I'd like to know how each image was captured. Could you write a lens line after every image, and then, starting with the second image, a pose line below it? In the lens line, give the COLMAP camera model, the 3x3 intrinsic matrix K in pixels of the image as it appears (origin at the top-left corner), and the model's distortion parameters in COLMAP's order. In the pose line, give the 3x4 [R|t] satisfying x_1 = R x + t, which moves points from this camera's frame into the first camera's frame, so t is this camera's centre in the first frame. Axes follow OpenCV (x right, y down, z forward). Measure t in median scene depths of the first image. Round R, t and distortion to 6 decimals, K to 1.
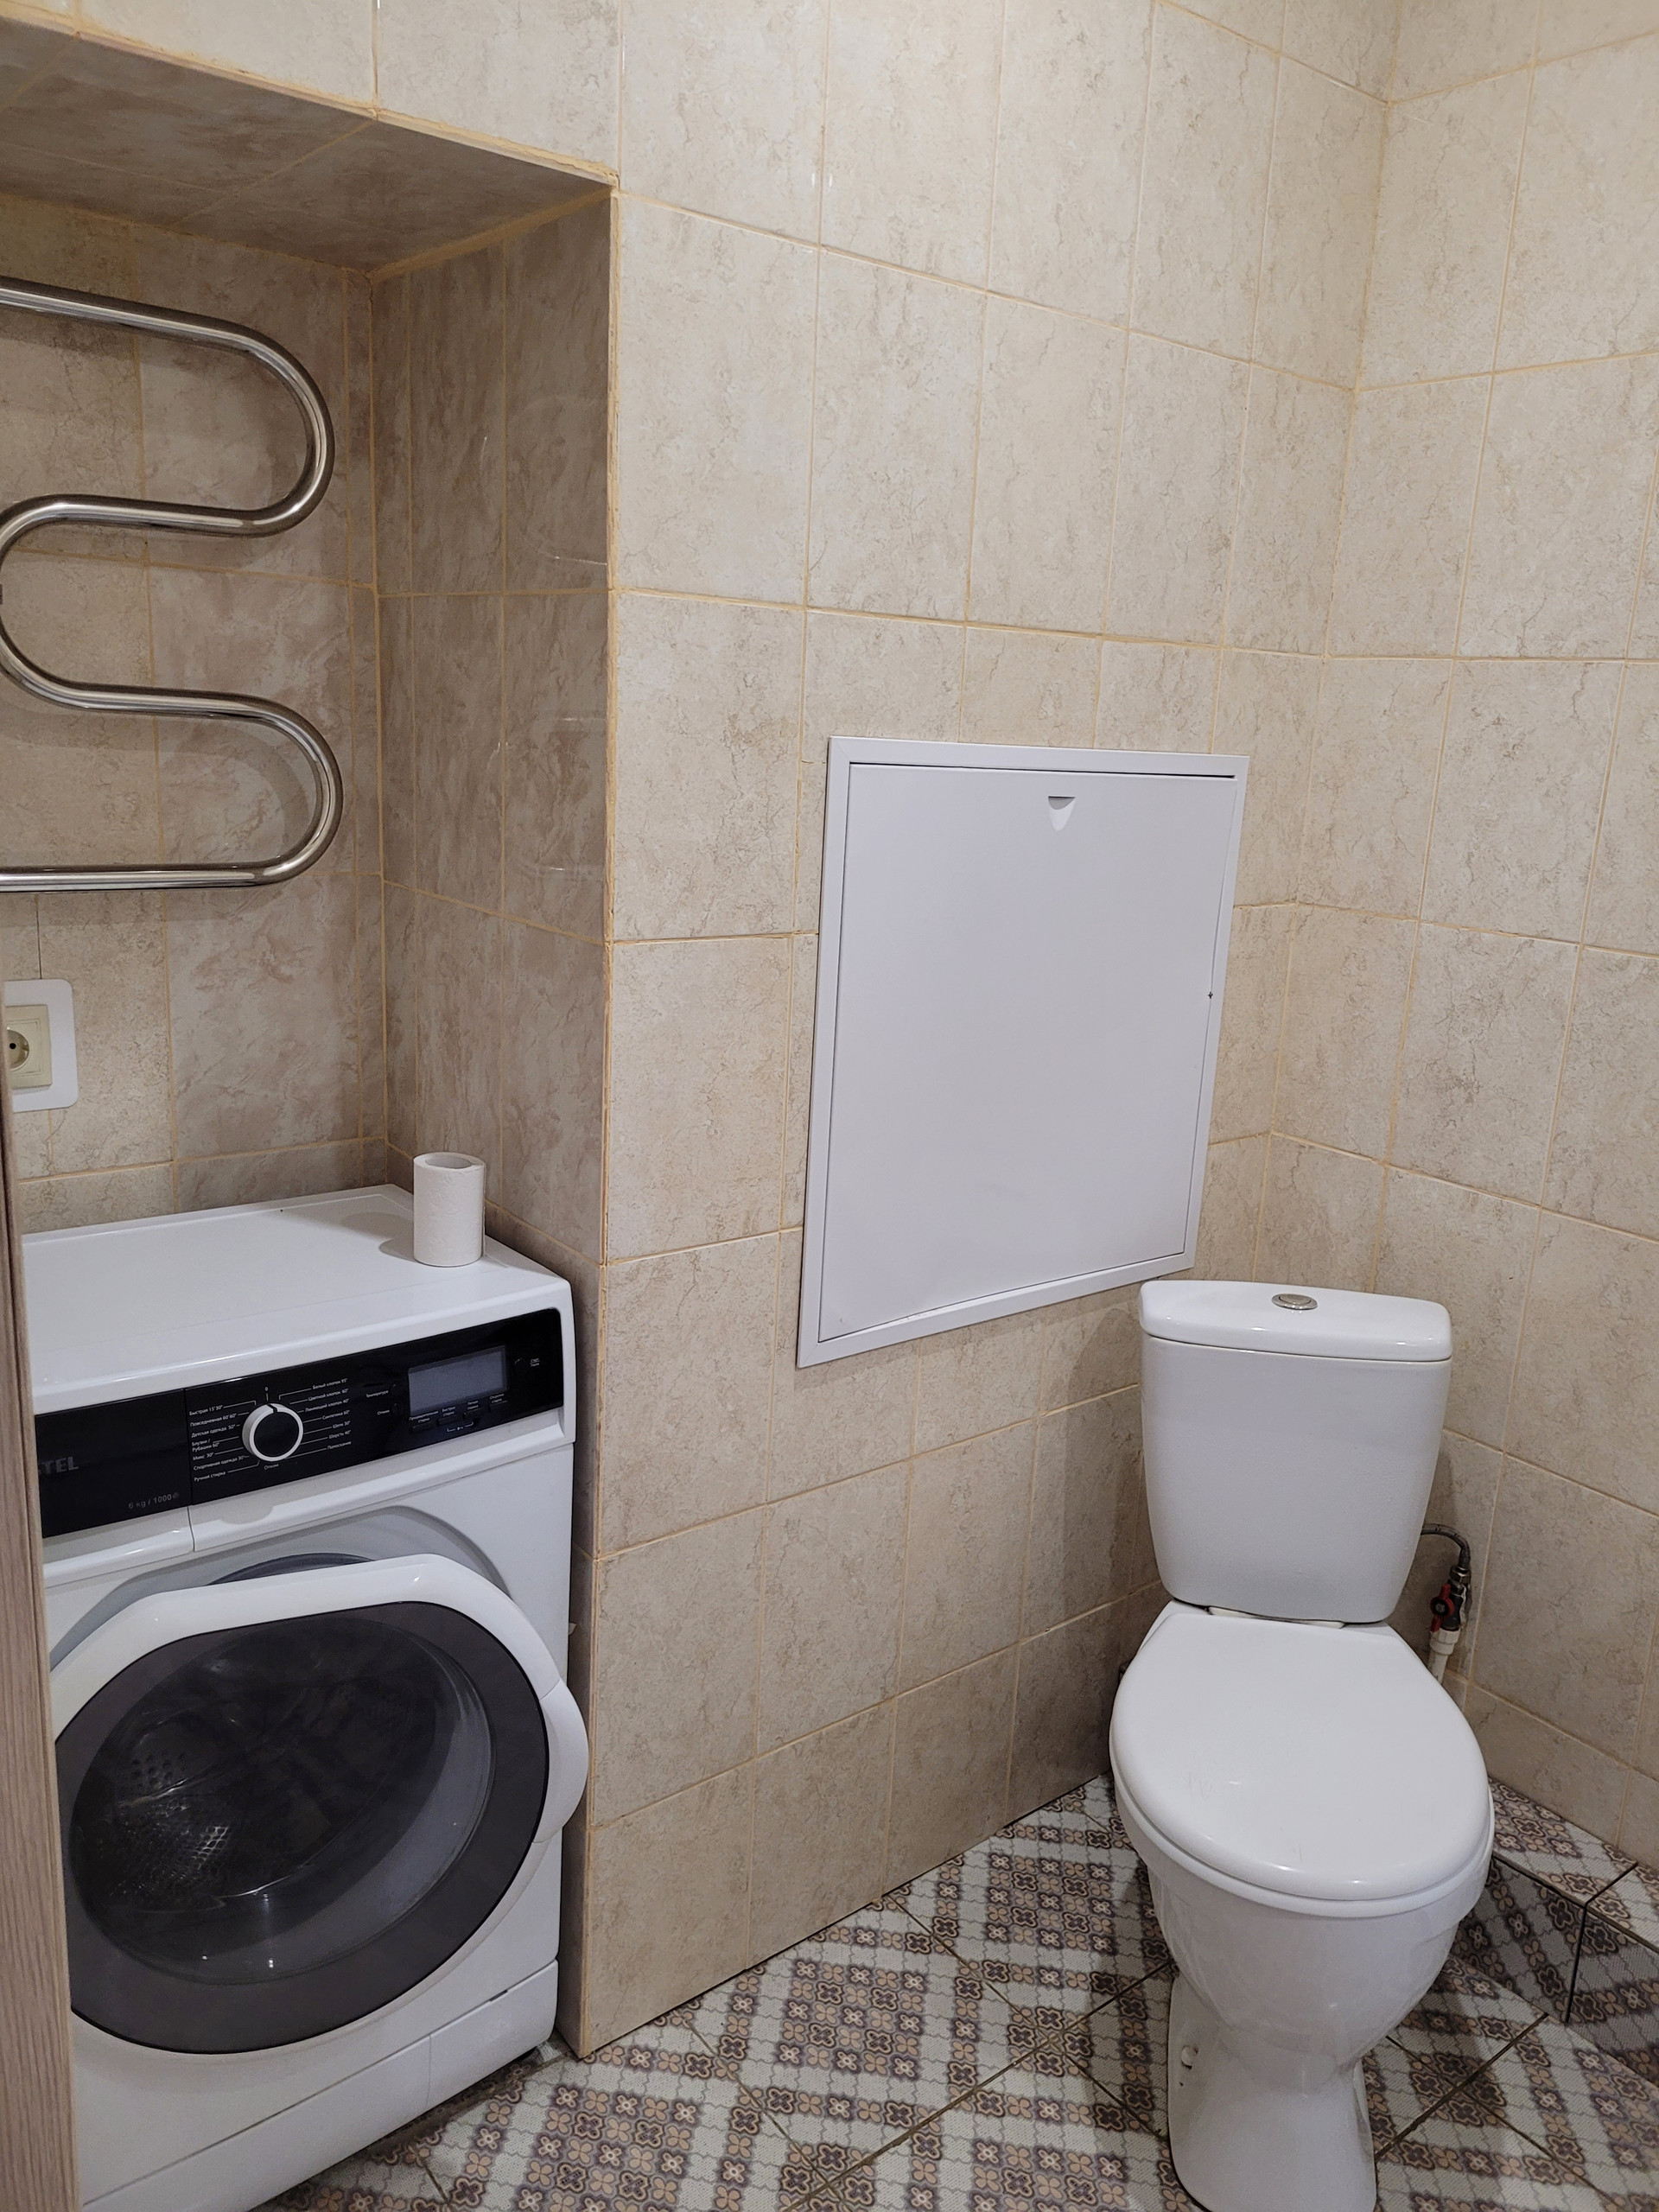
lens RADIAL K [[1684.4, 0, 833.2], [0, 1684.4, 1100.3], [0, 0, 1]] dist [0.044857, -0.038173]
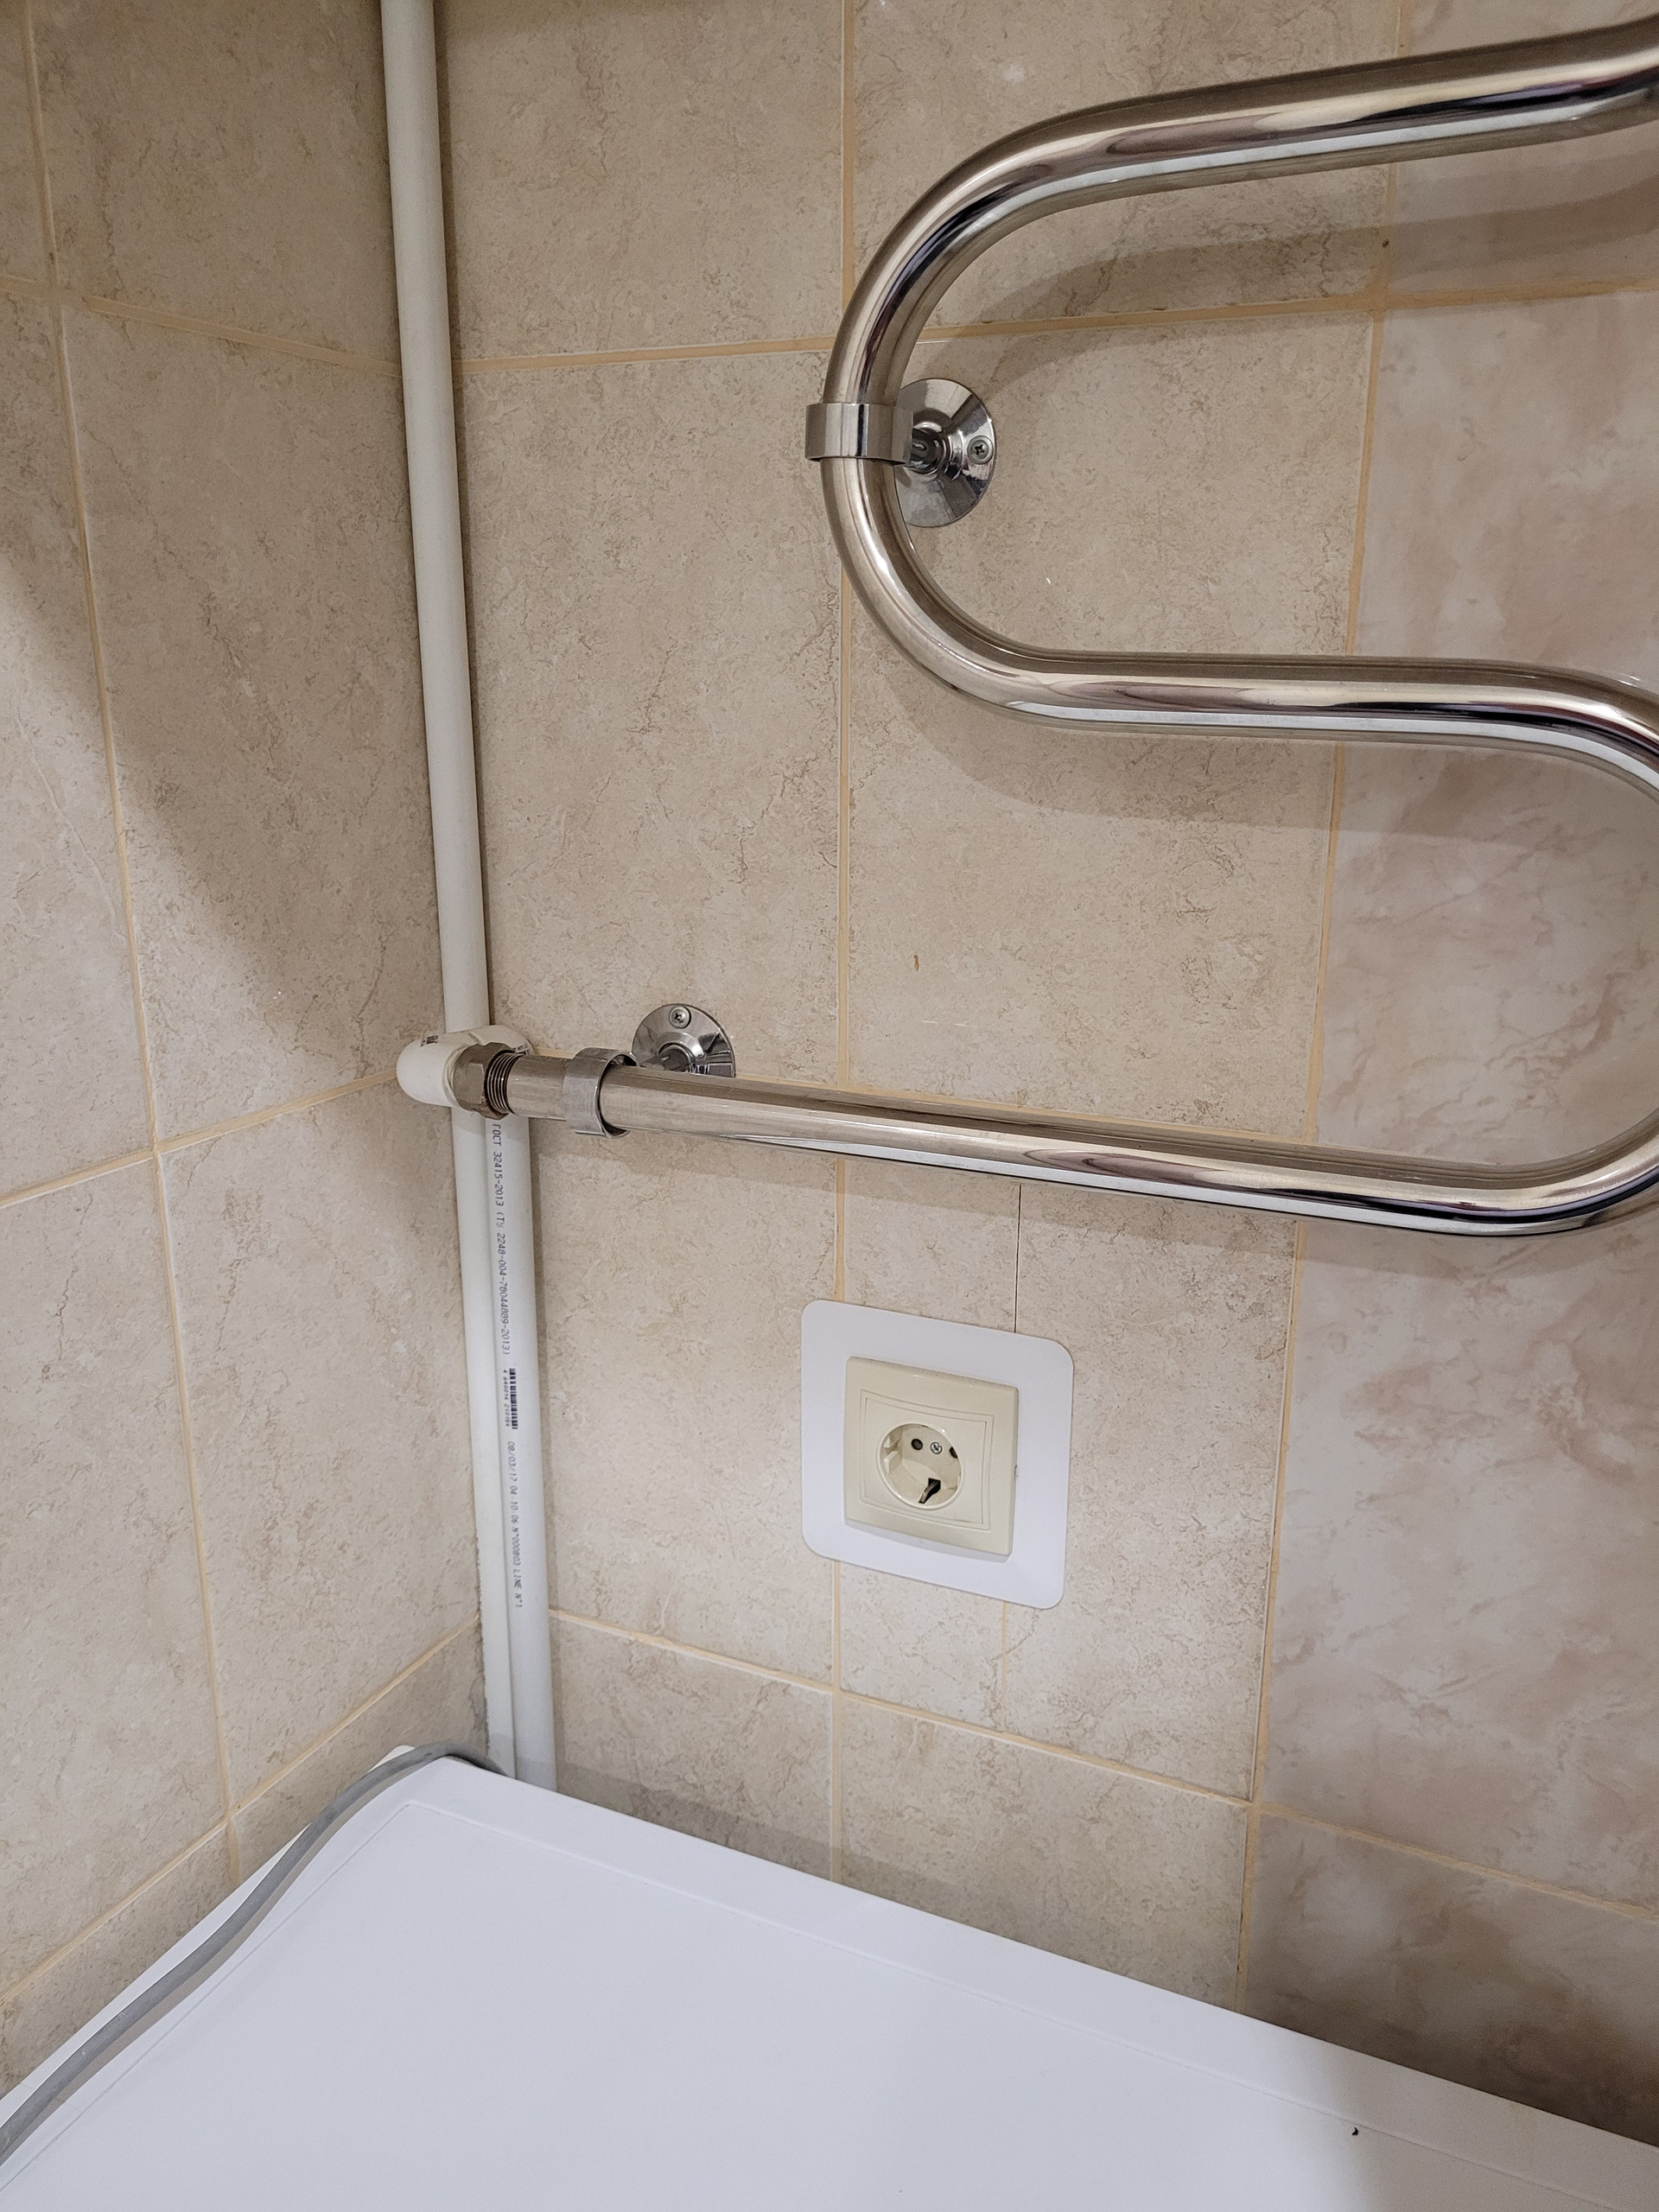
lens RADIAL K [[1684.4, 0, 833.3], [0, 1684.4, 1124.9], [0, 0, 1]] dist [0.044857, -0.038173]
pose [[0.478322, 0.191013, -0.857159, -0.092386], [-0.180224, 0.976634, 0.117067, -0.129305], [0.859493, 0.098485, 0.501570, 0.563885]]
